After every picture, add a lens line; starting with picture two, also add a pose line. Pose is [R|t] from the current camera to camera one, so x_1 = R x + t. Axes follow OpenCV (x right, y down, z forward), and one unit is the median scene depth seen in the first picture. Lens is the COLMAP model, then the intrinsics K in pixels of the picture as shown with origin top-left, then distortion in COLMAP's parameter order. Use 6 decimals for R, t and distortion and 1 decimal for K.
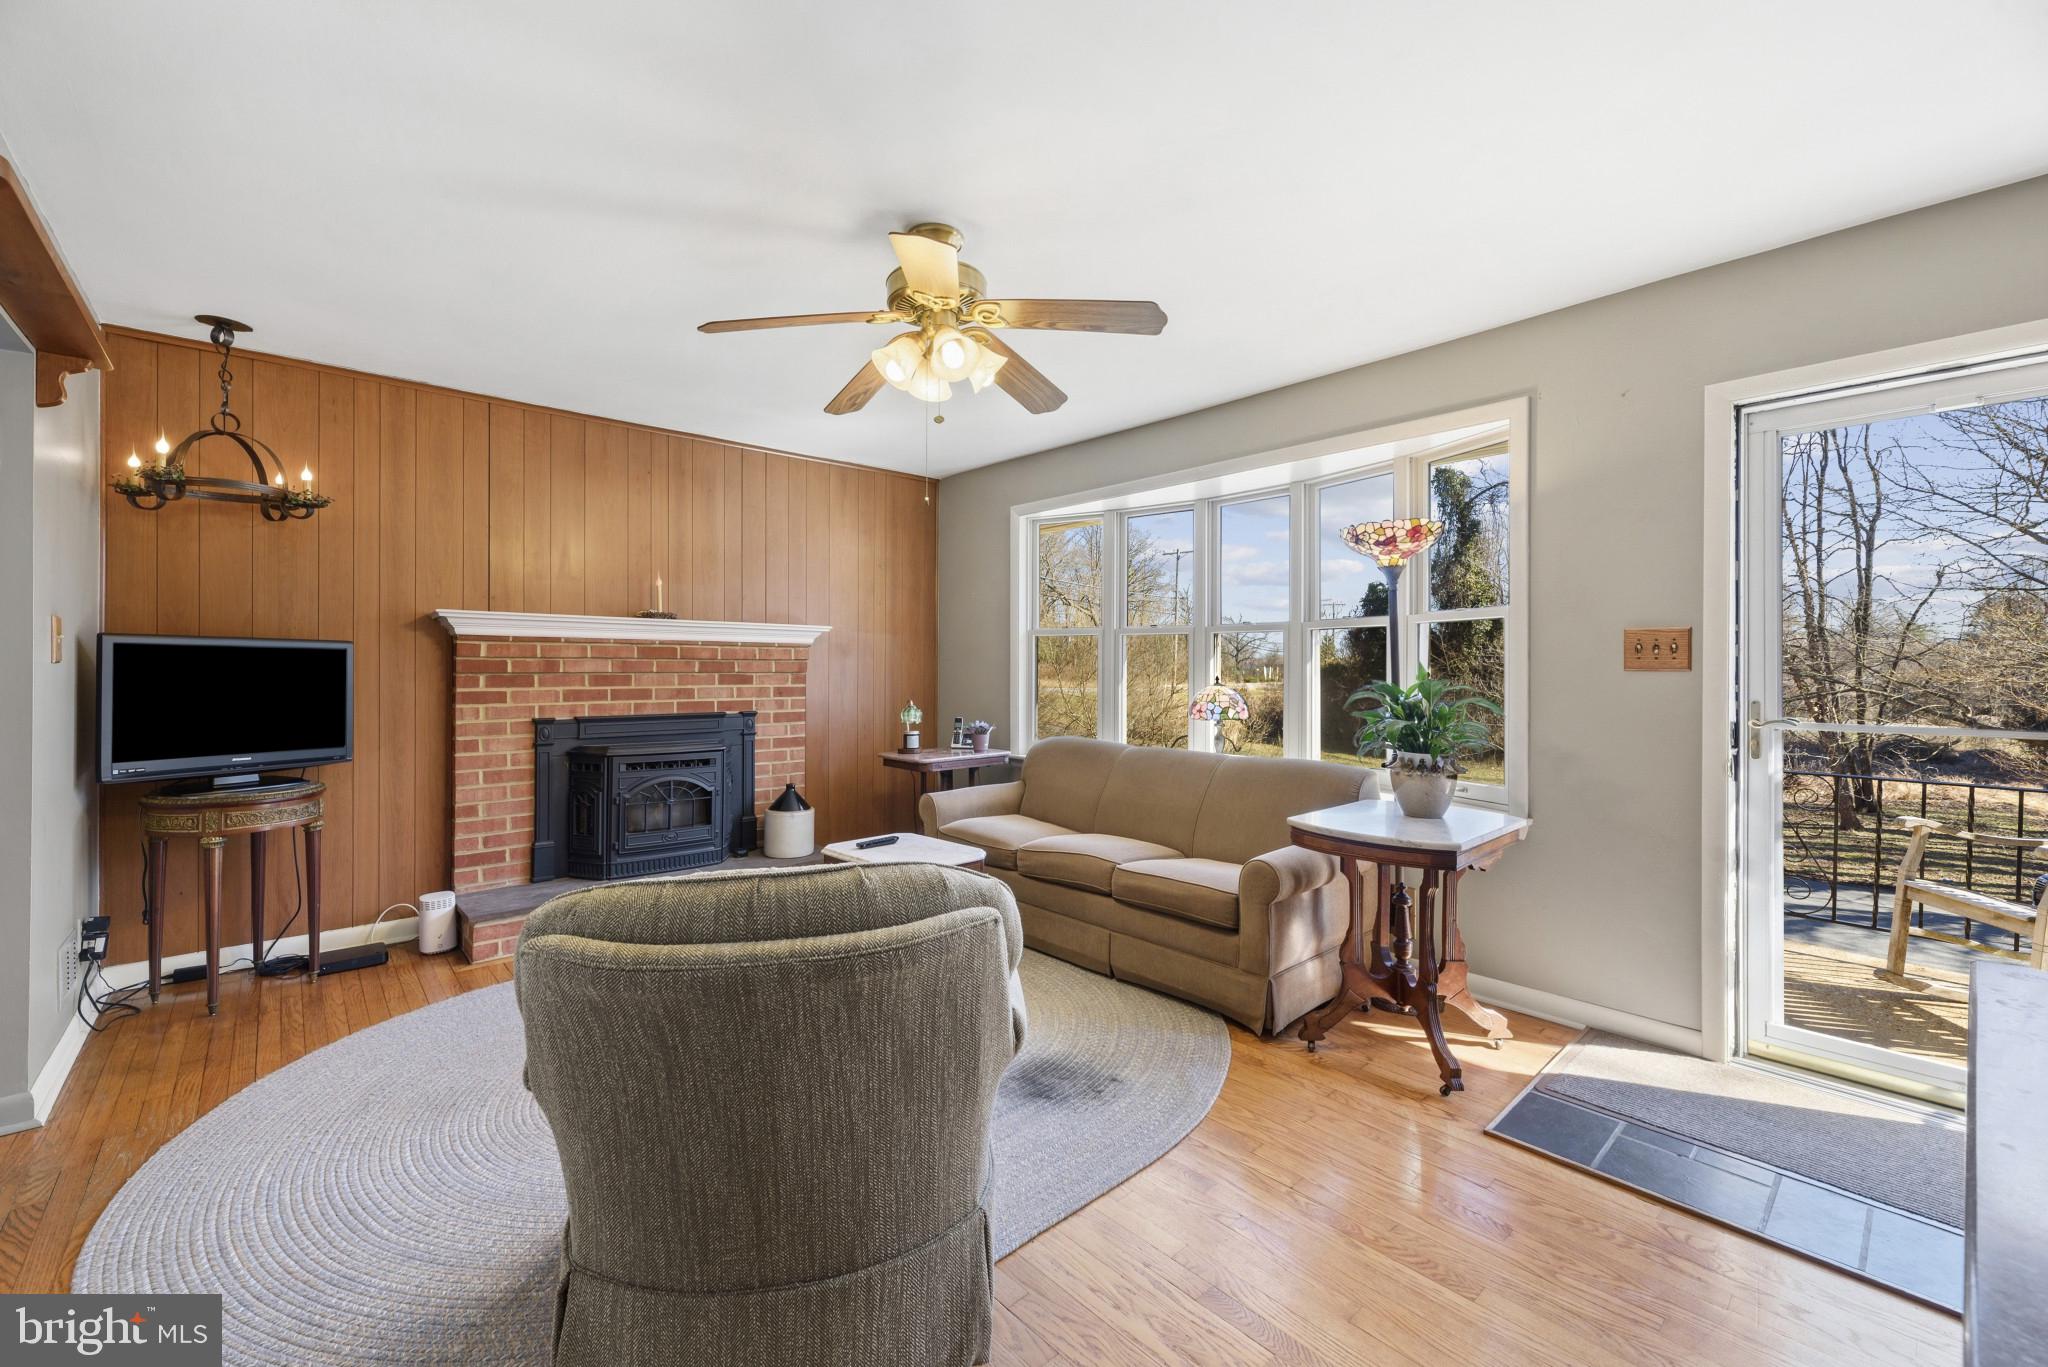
lens RADIAL K [[819.9, 0, 1021.7], [0, 819.9, 670.5], [0, 0, 1]] dist [-0.000482, -0.000043]
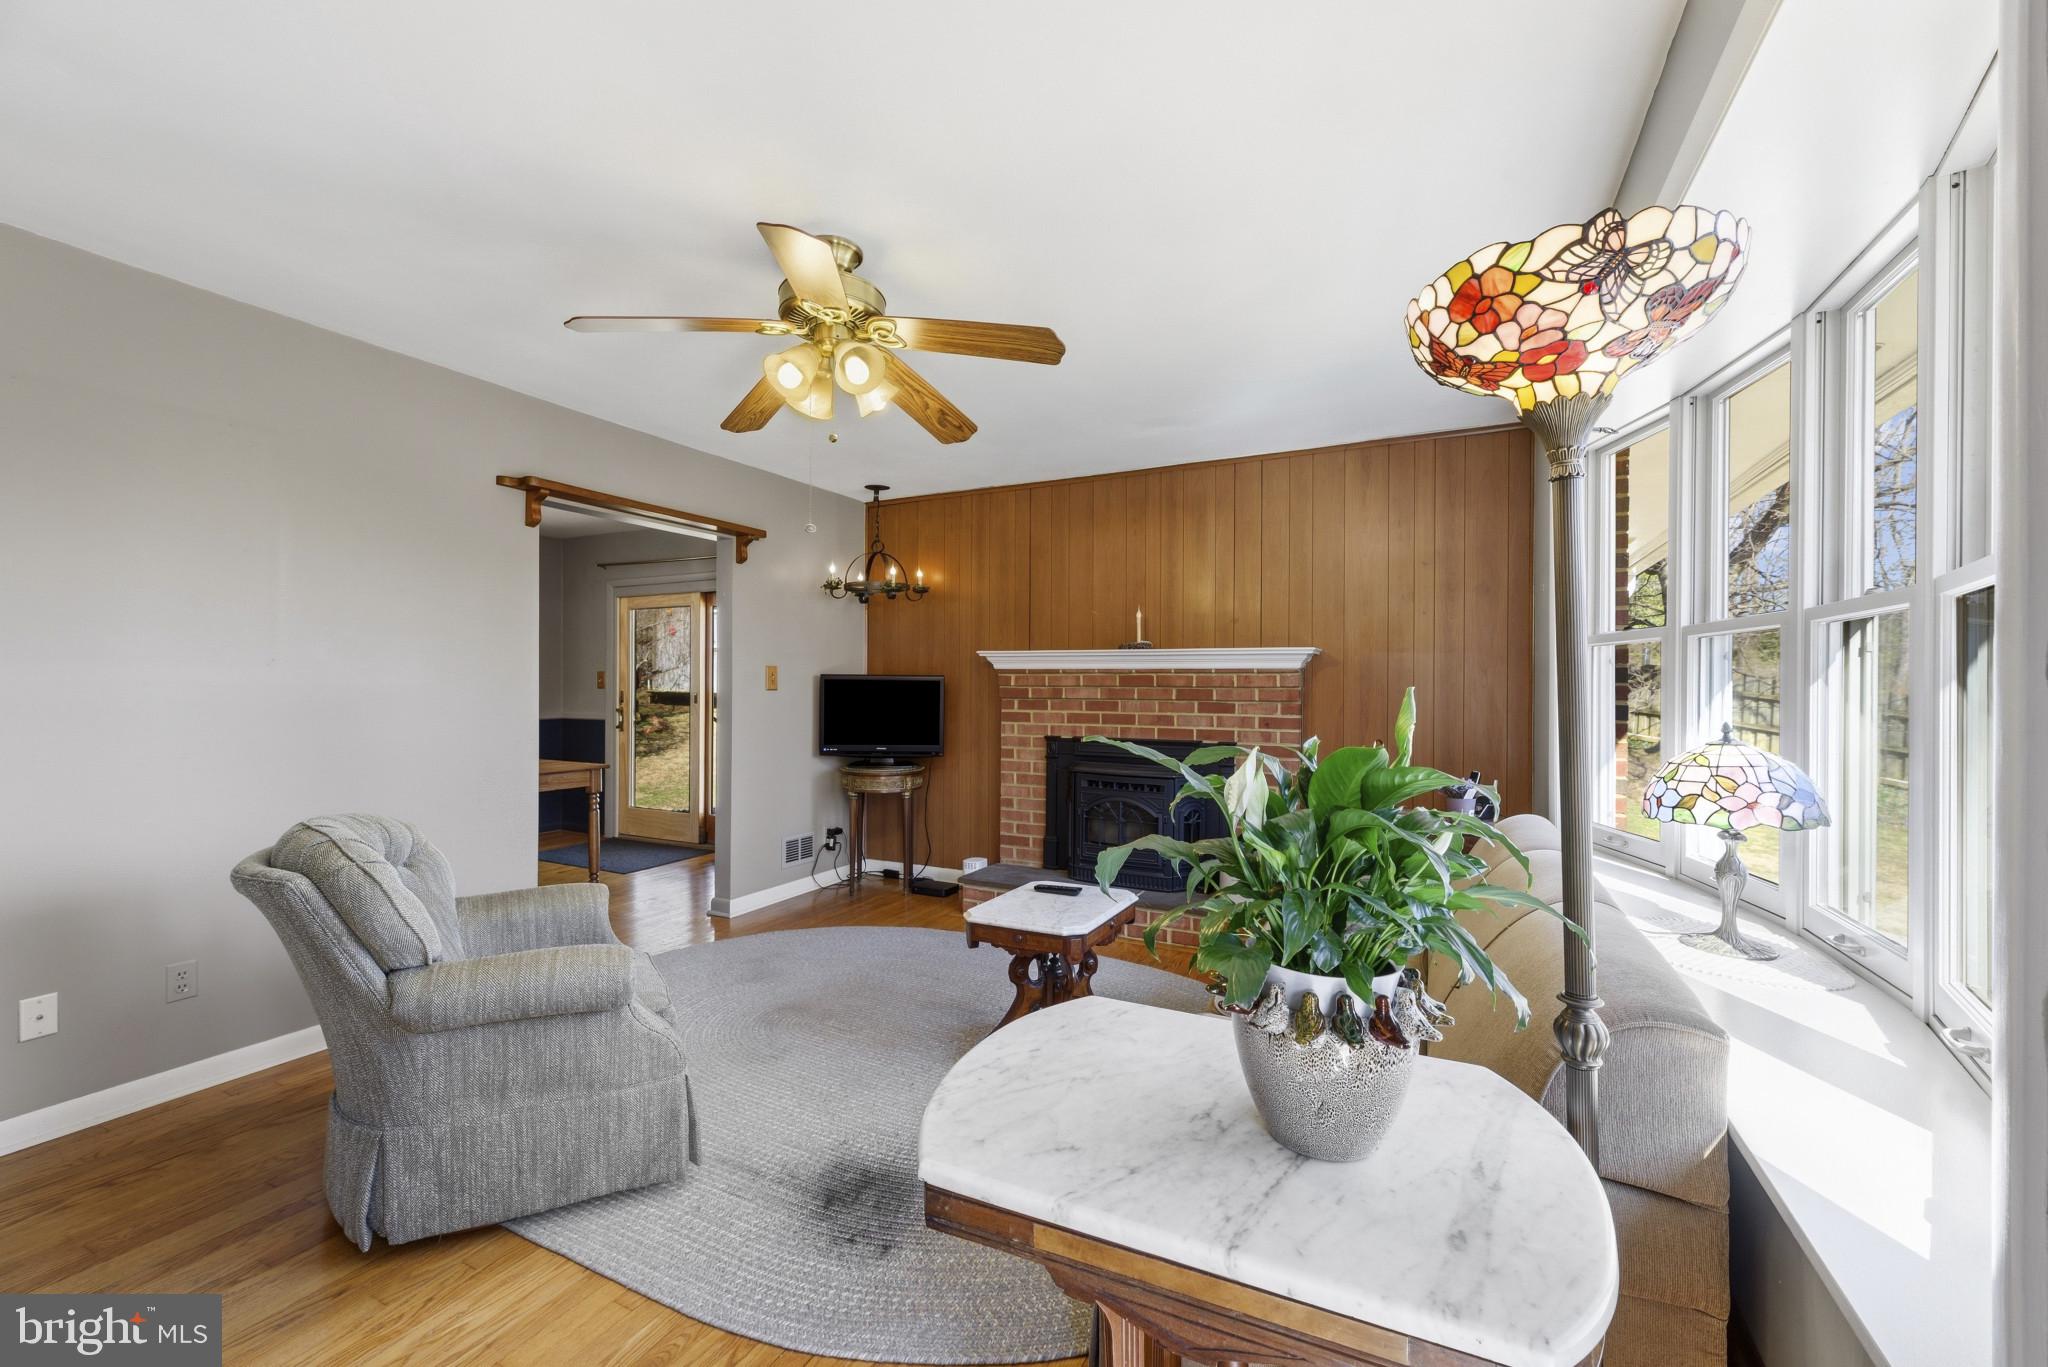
lens RADIAL K [[805.4, 0, 1030.8], [0, 805.4, 693.5], [0, 0, 1]] dist [0.000239, 0.000001]
pose [[0.369996, 0.002839, -0.929029, 0.526056], [-0.010655, 0.999943, -0.001188, -0.002875], [0.928972, 0.010338, 0.370005, 0.533492]]
